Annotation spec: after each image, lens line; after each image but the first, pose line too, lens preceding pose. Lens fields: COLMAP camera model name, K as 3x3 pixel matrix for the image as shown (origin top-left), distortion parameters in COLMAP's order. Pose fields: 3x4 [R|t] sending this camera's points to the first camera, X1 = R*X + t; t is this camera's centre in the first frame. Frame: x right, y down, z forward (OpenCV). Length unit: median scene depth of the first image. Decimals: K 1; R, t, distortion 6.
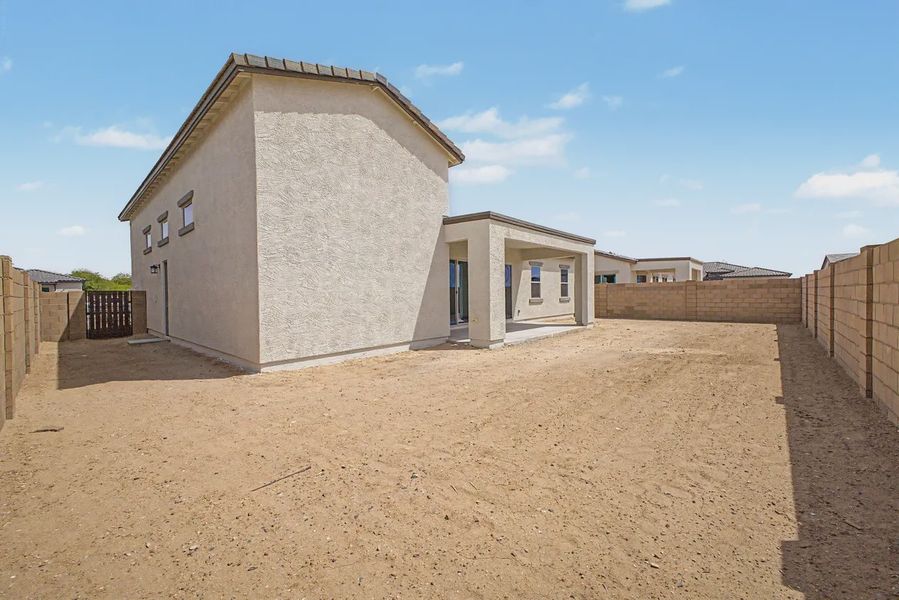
lens RADIAL K [[353.6, 0, 452.3], [0, 353.6, 296.9], [0, 0, 1]] dist [0.012899, -0.000201]
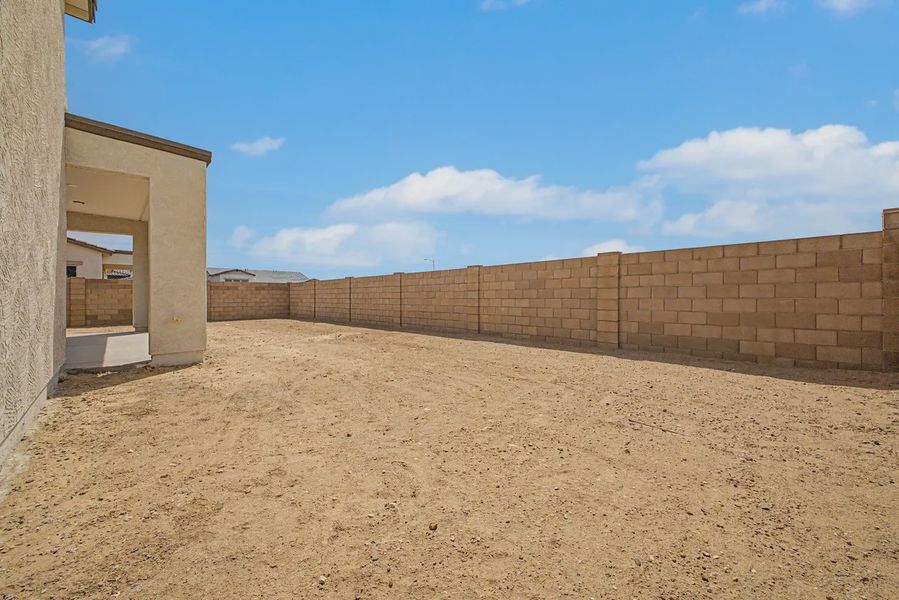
lens RADIAL K [[353.6, 0, 452.3], [0, 353.6, 296.9], [0, 0, 1]] dist [0.012899, -0.000201]
pose [[0.075925, 0.013069, 0.997028, -0.286021], [0.011060, 0.999842, -0.013948, 0.022645], [-0.997052, 0.012086, 0.075768, 0.273829]]
